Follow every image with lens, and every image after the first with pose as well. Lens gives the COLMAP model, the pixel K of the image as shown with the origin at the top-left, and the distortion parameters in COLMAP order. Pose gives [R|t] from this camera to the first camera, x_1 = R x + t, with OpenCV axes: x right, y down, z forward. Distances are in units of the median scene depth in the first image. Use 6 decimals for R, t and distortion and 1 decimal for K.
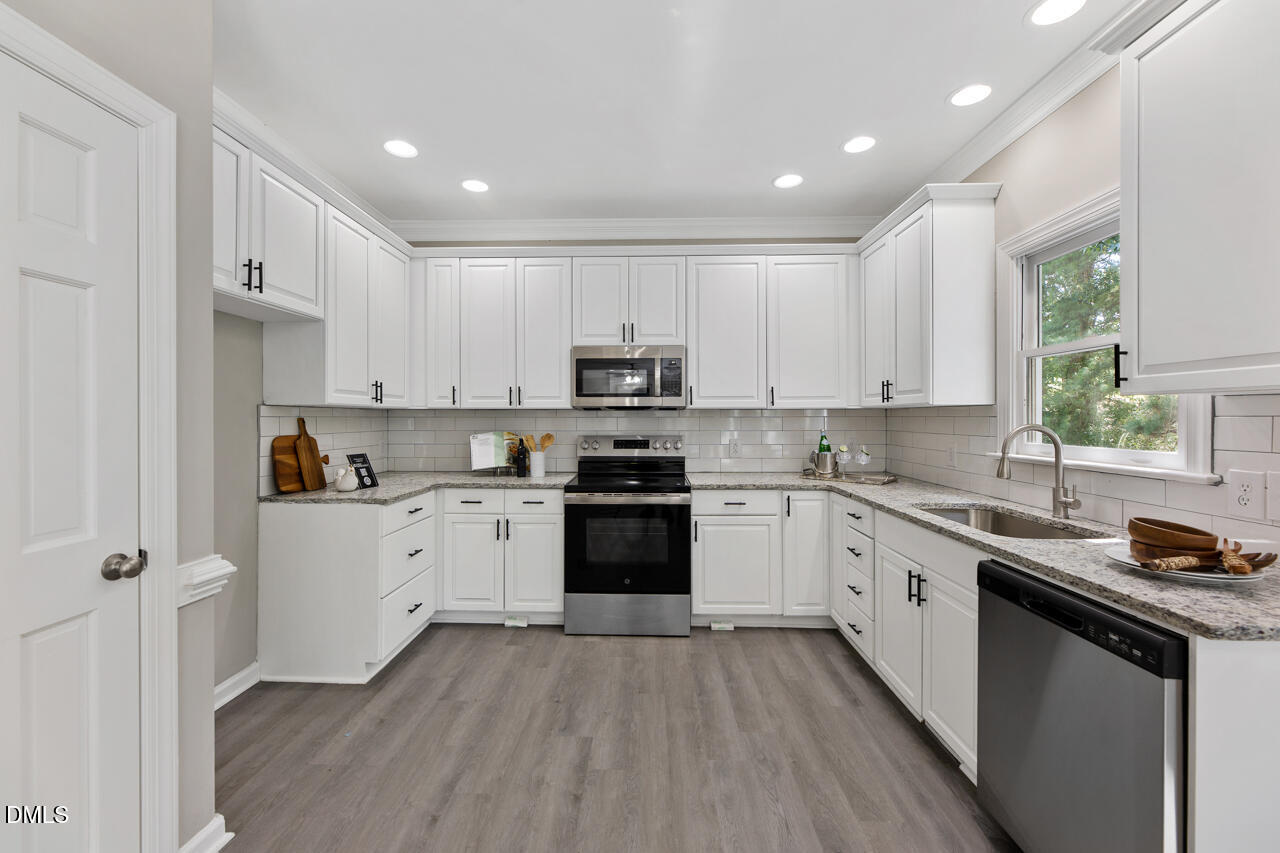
lens RADIAL K [[519.9, 0, 637.8], [0, 519.9, 418.7], [0, 0, 1]] dist [-0.001164, 0.000186]
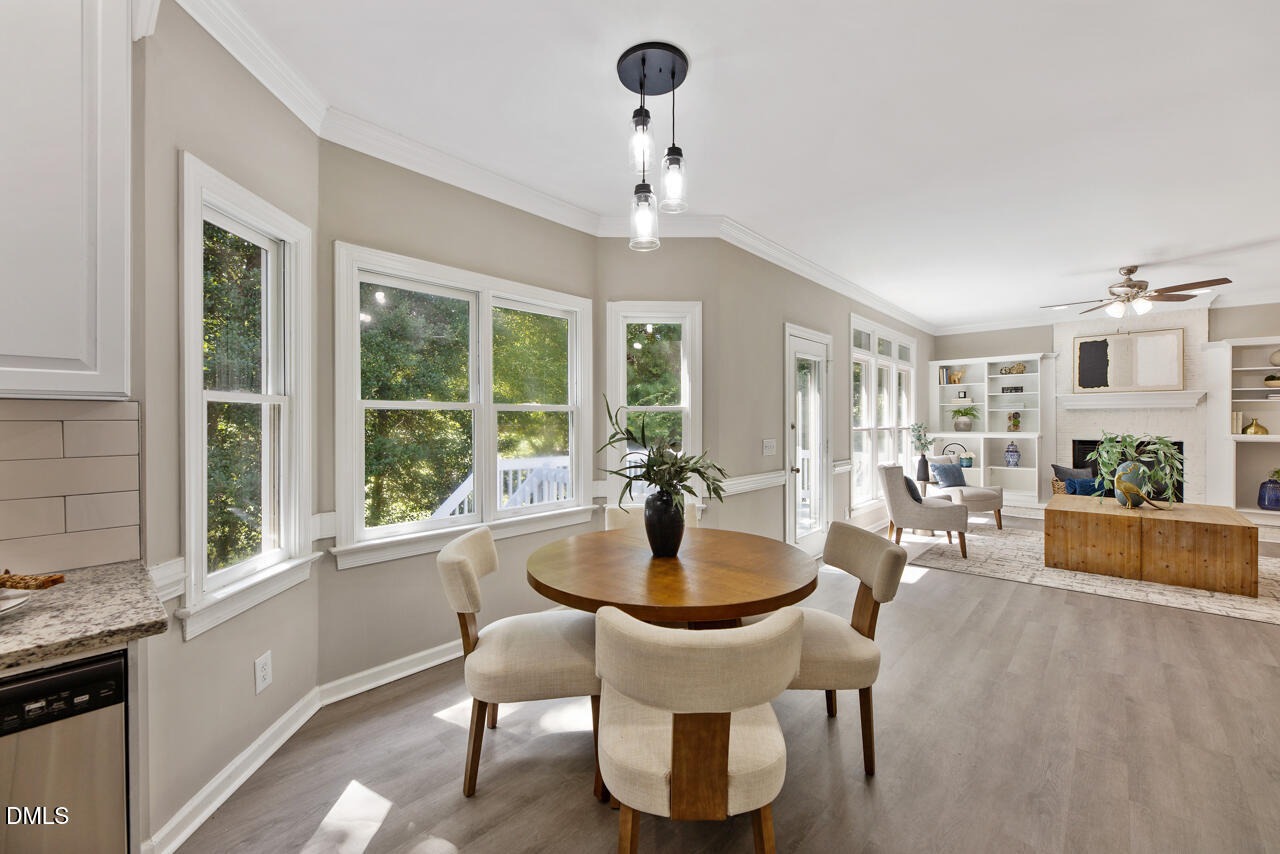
lens RADIAL K [[519.9, 0, 643.6], [0, 519.9, 425.4], [0, 0, 1]] dist [-0.001164, 0.000186]
pose [[-0.761136, -0.002334, 0.648589, -0.082463], [0.005658, 0.999932, 0.010238, -0.000634], [-0.648568, 0.011463, -0.761070, 0.292914]]
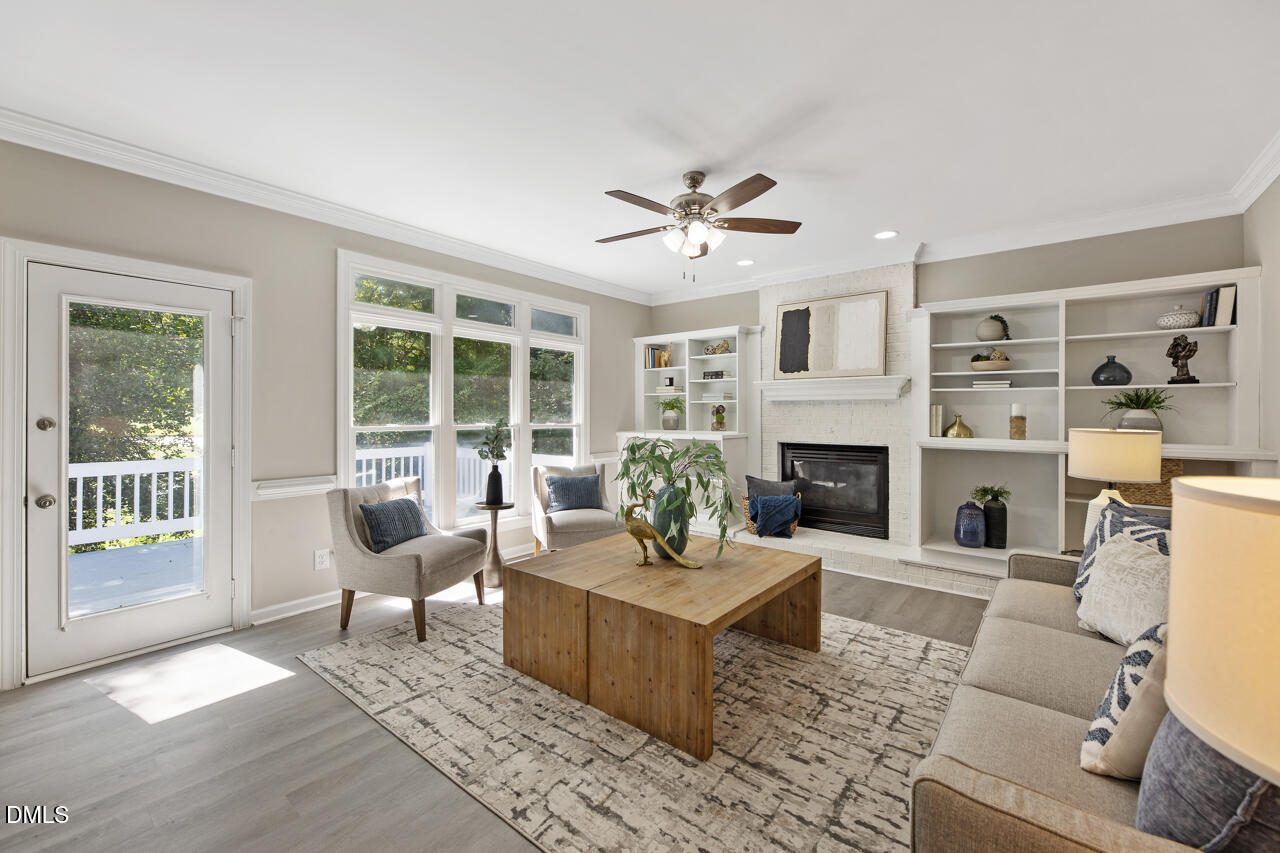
lens RADIAL K [[519.9, 0, 638.1], [0, 519.9, 416.5], [0, 0, 1]] dist [-0.001164, 0.000186]
pose [[-0.793137, -0.004272, 0.609028, -0.639637], [0.000004, 0.999975, 0.007019, 0.000188], [-0.609043, 0.005570, -0.793117, -0.872099]]
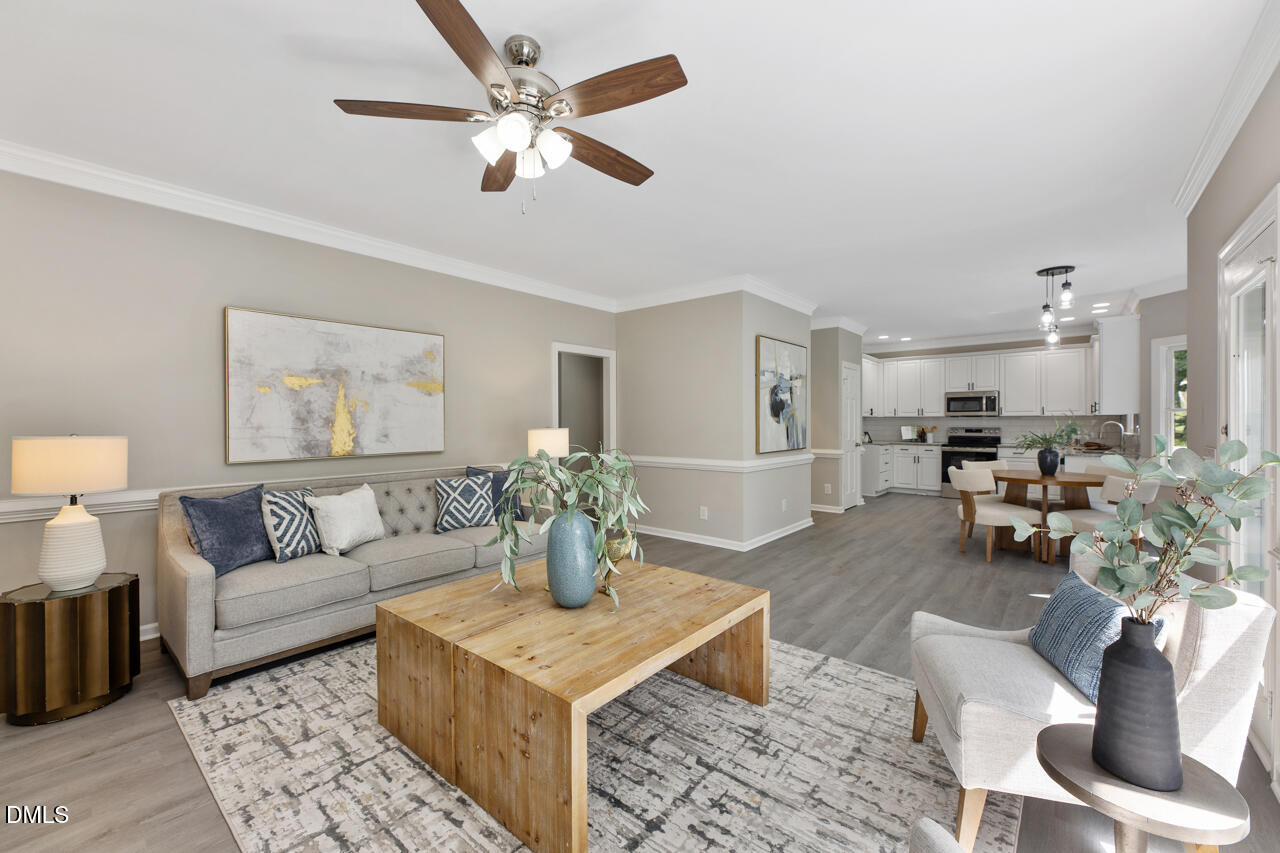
lens RADIAL K [[519.9, 0, 634.7], [0, 519.9, 421.6], [0, 0, 1]] dist [-0.001164, 0.000186]
pose [[0.779955, -0.001071, -0.625835, 0.292186], [0.000653, 0.999999, -0.000898, 0.007154], [0.625836, 0.000291, 0.779955, -2.019142]]
